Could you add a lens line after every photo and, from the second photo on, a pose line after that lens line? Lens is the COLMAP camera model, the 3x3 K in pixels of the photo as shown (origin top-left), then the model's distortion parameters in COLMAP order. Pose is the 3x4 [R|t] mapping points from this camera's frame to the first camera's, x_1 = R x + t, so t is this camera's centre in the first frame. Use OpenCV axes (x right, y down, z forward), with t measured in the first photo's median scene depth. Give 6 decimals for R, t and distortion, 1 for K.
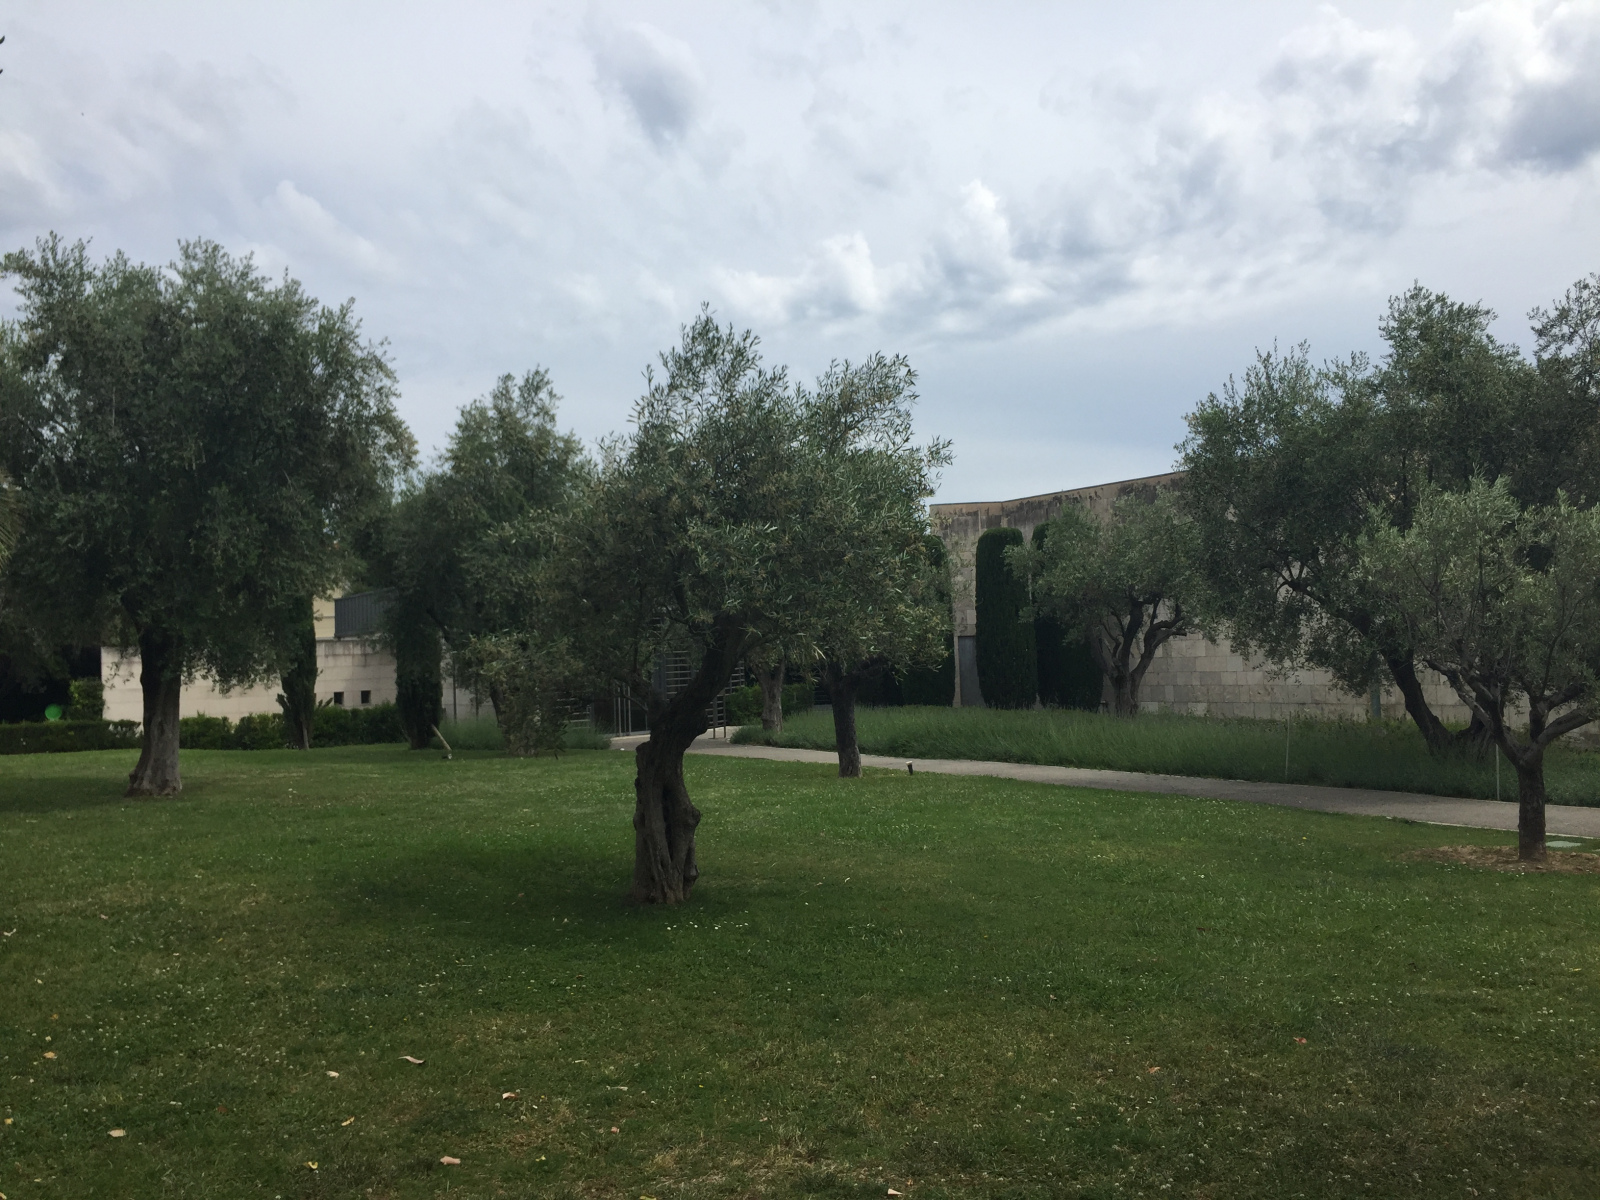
lens RADIAL K [[1351.3, 0, 800.6], [0, 1351.3, 600.7], [0, 0, 1]] dist [0.000632, 0.001662]
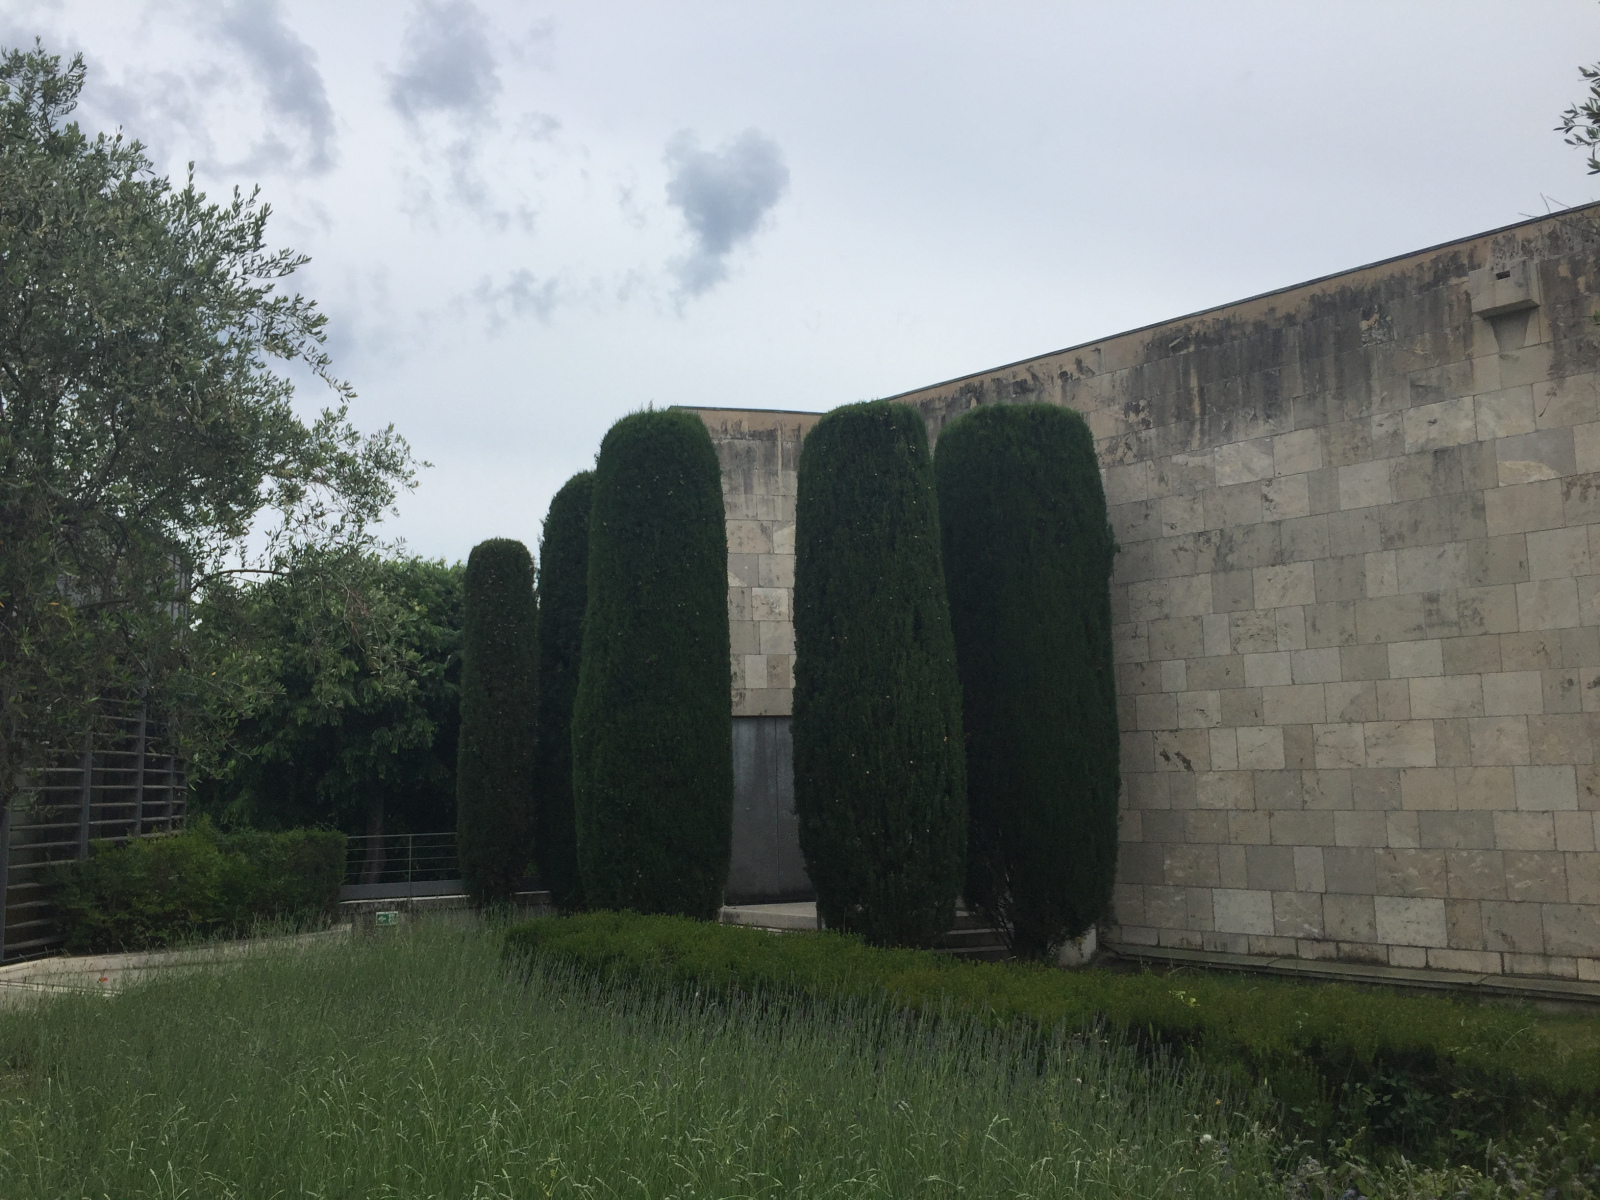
lens RADIAL K [[1351.3, 0, 801.4], [0, 1351.3, 600.5], [0, 0, 1]] dist [0.000632, 0.001662]
pose [[0.977248, 0.043029, 0.207688, 0.056585], [-0.022777, 0.994833, -0.098935, 0.034277], [-0.210872, 0.091953, 0.973179, 0.640444]]
